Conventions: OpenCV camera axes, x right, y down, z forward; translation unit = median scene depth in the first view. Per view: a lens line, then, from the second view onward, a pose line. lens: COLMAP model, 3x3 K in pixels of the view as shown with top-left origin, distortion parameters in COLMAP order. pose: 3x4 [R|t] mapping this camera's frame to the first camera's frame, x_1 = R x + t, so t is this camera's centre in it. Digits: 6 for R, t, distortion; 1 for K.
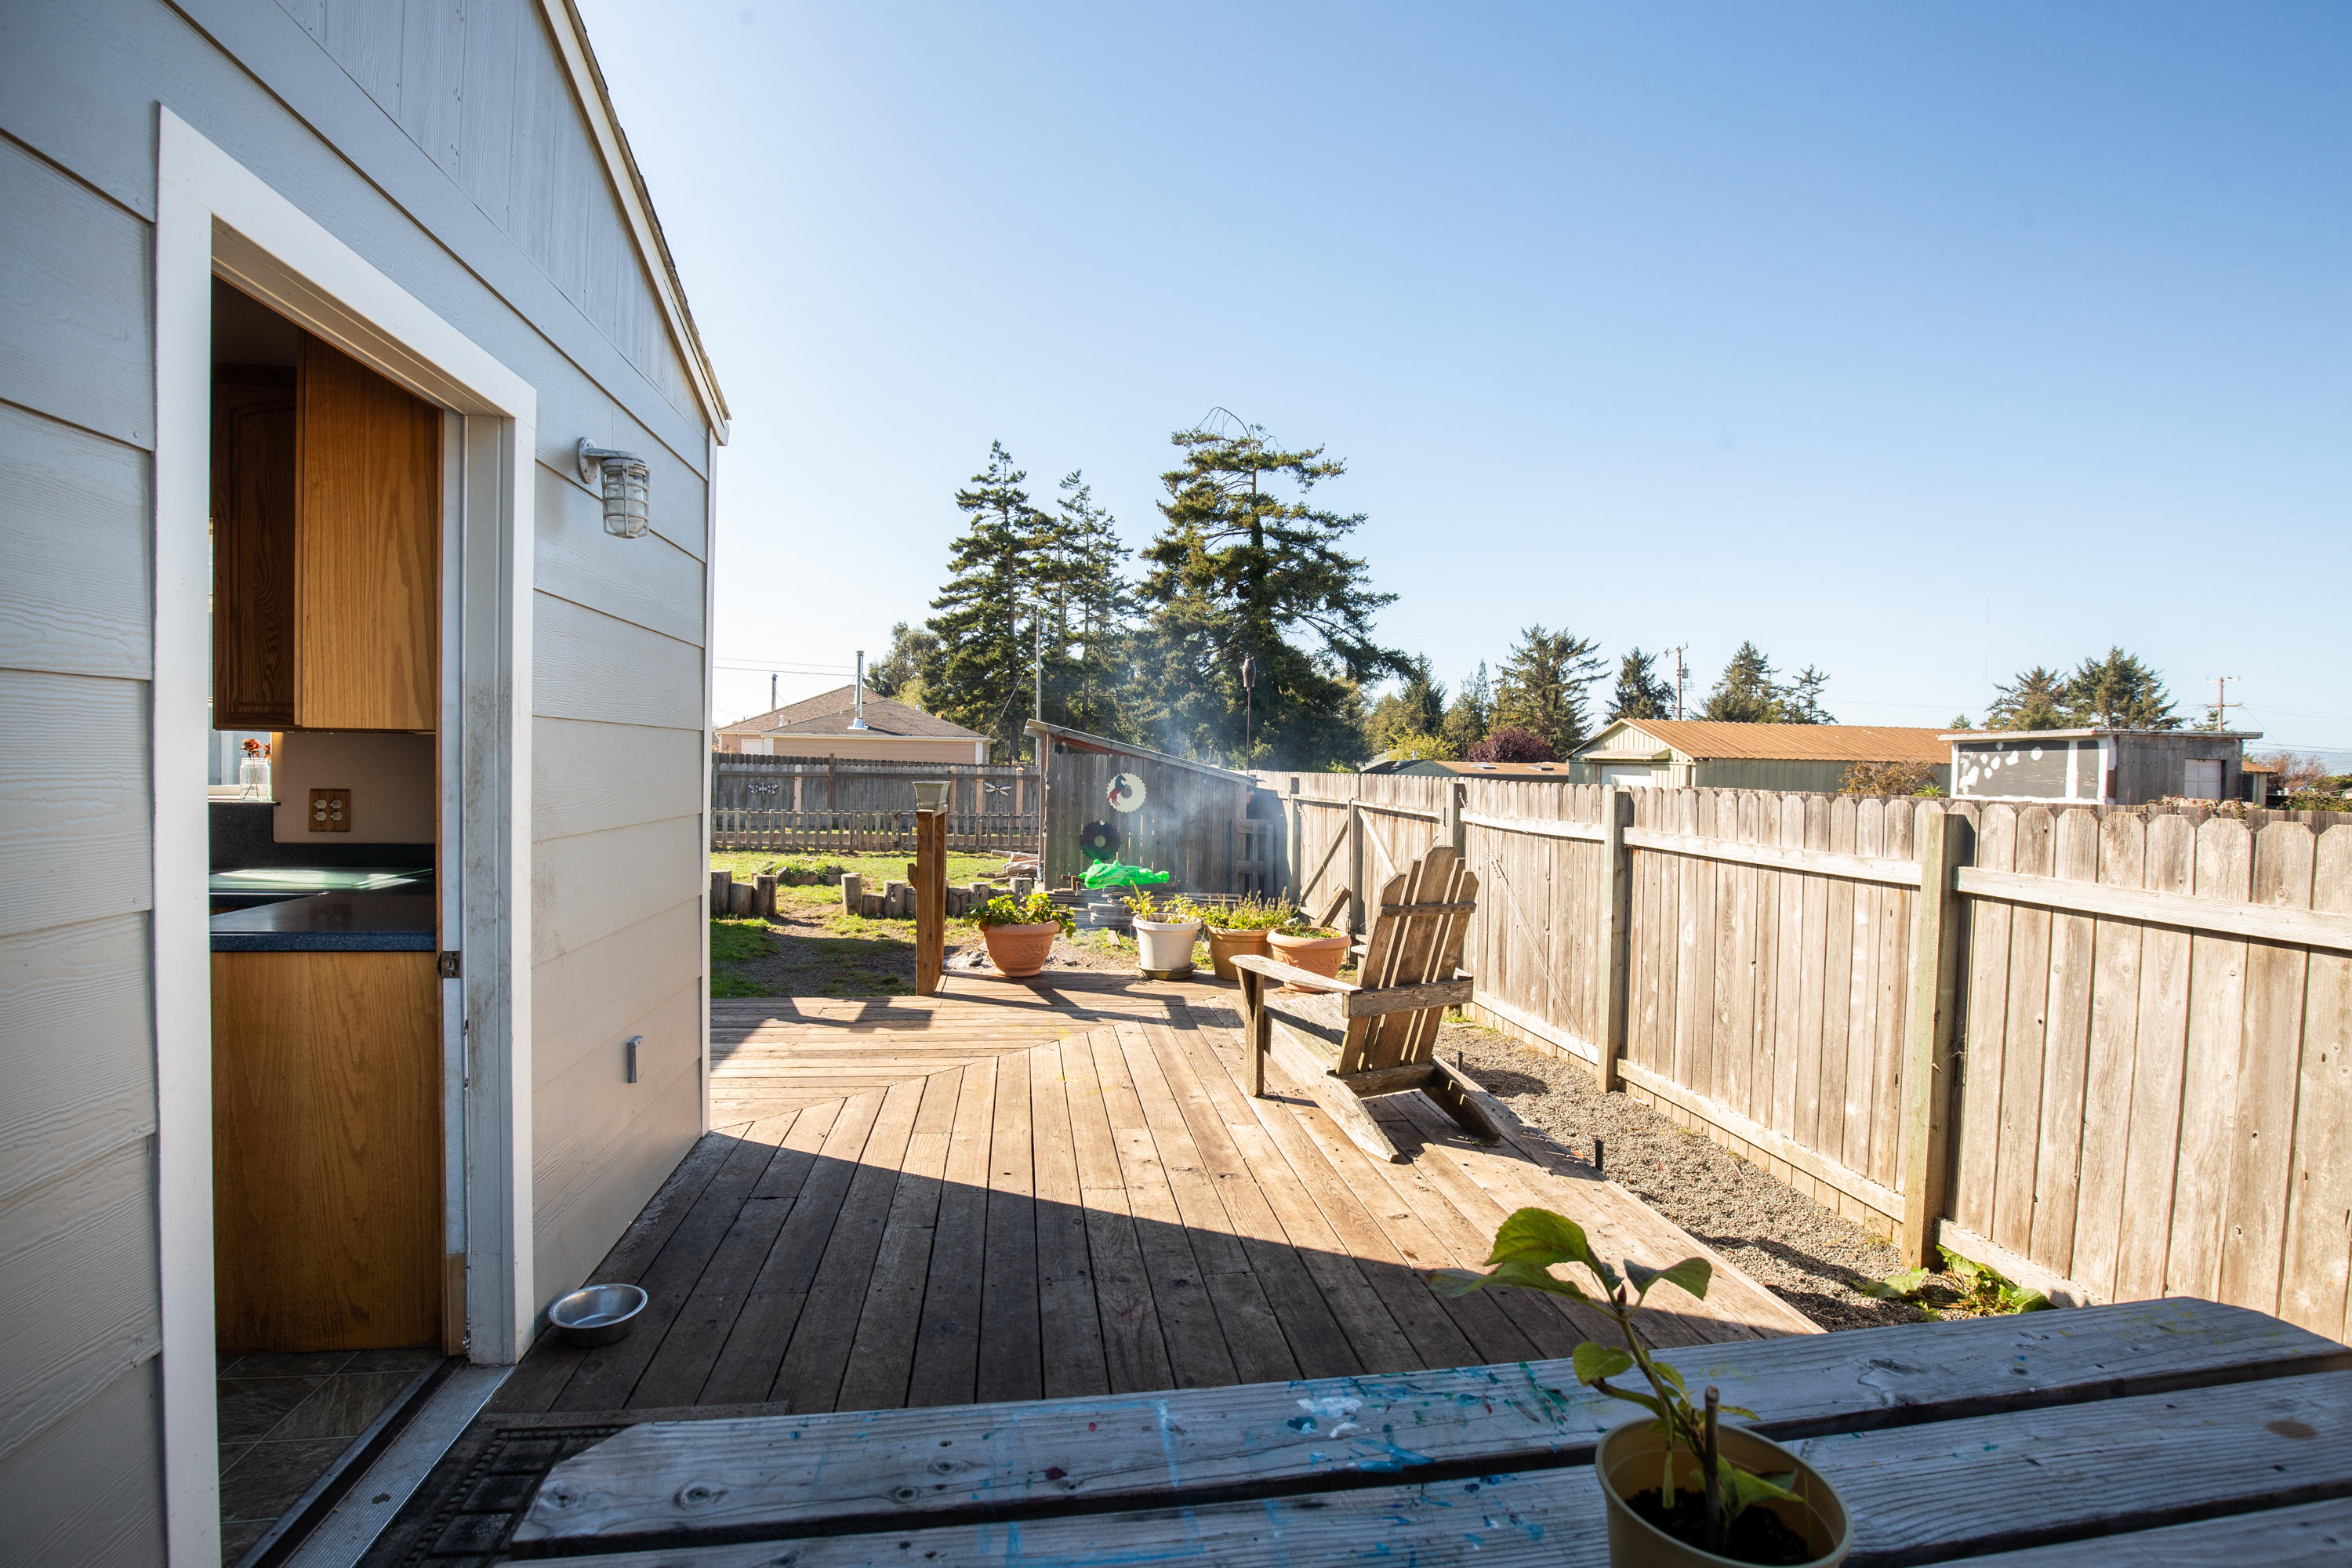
lens RADIAL K [[1063.2, 0, 1163.2], [0, 1063.2, 795.9], [0, 0, 1]] dist [-0.001769, 0.001076]
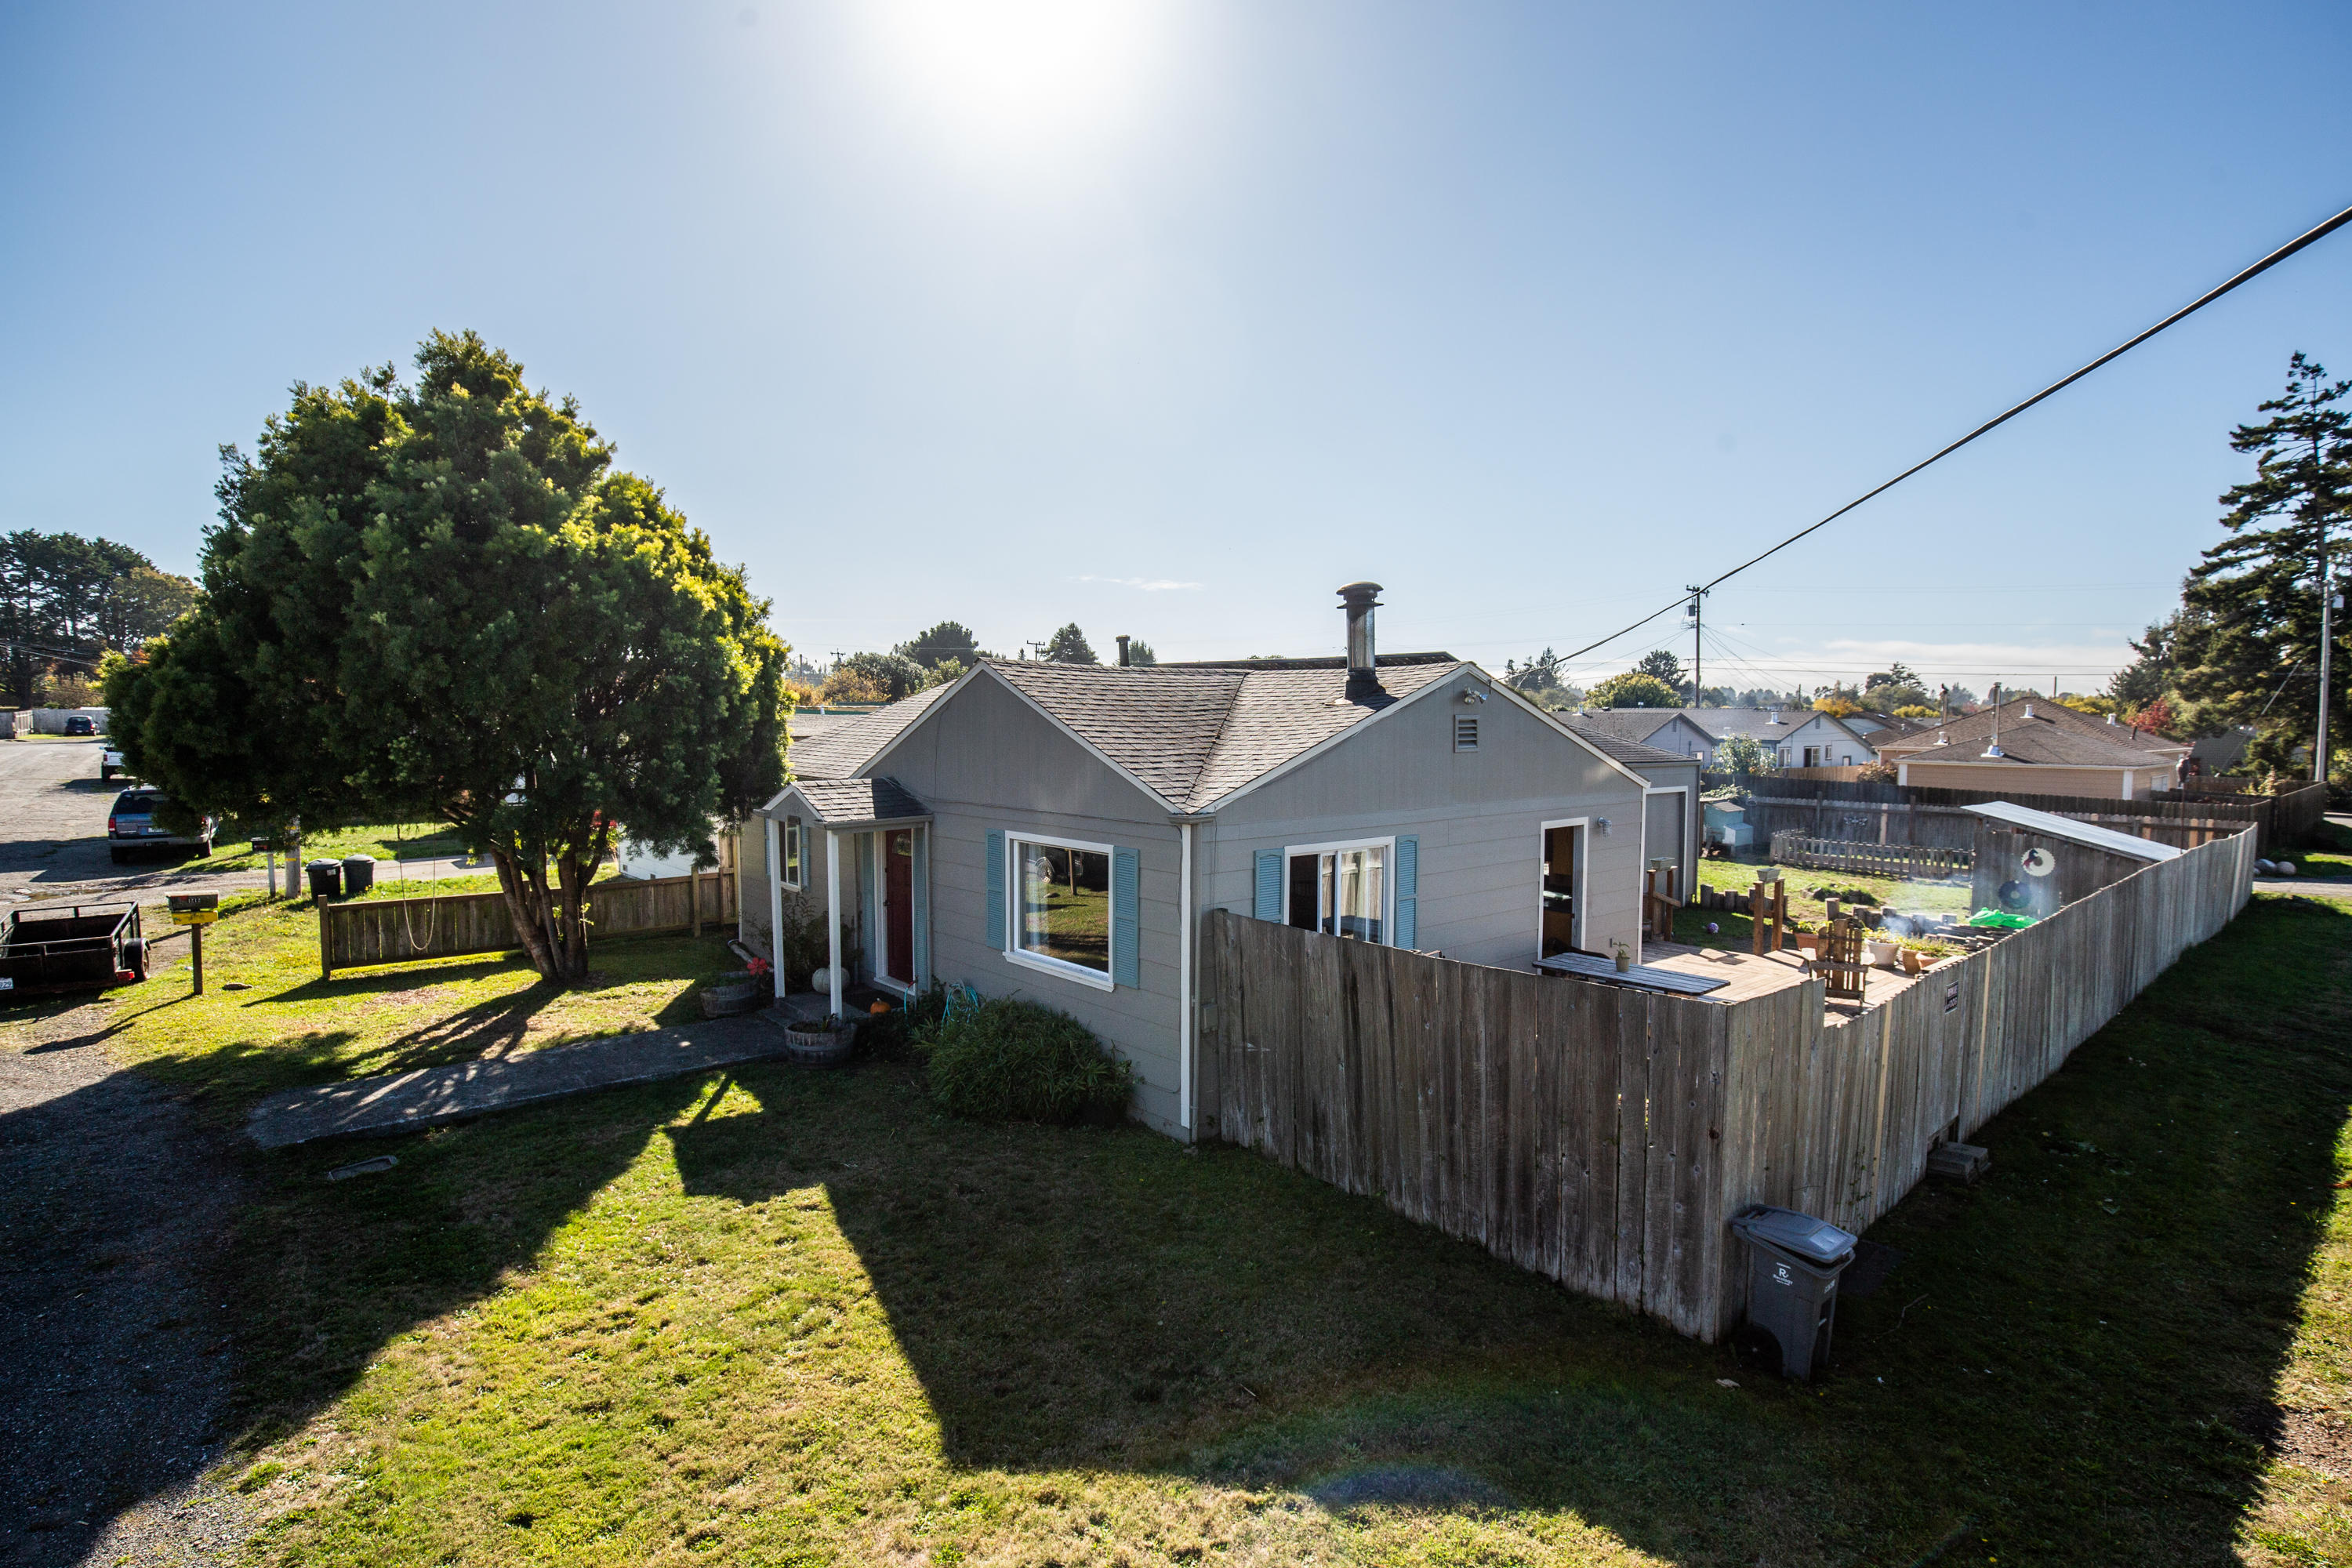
lens RADIAL K [[1155.7, 0, 1177.7], [0, 1155.7, 770.8], [0, 0, 1]] dist [-0.017314, -0.000972]
pose [[0.530586, 0.018779, -0.847423, 0.117266], [-0.016501, 0.999794, 0.011824, -0.022541], [0.847471, 0.007710, 0.530786, -0.139808]]
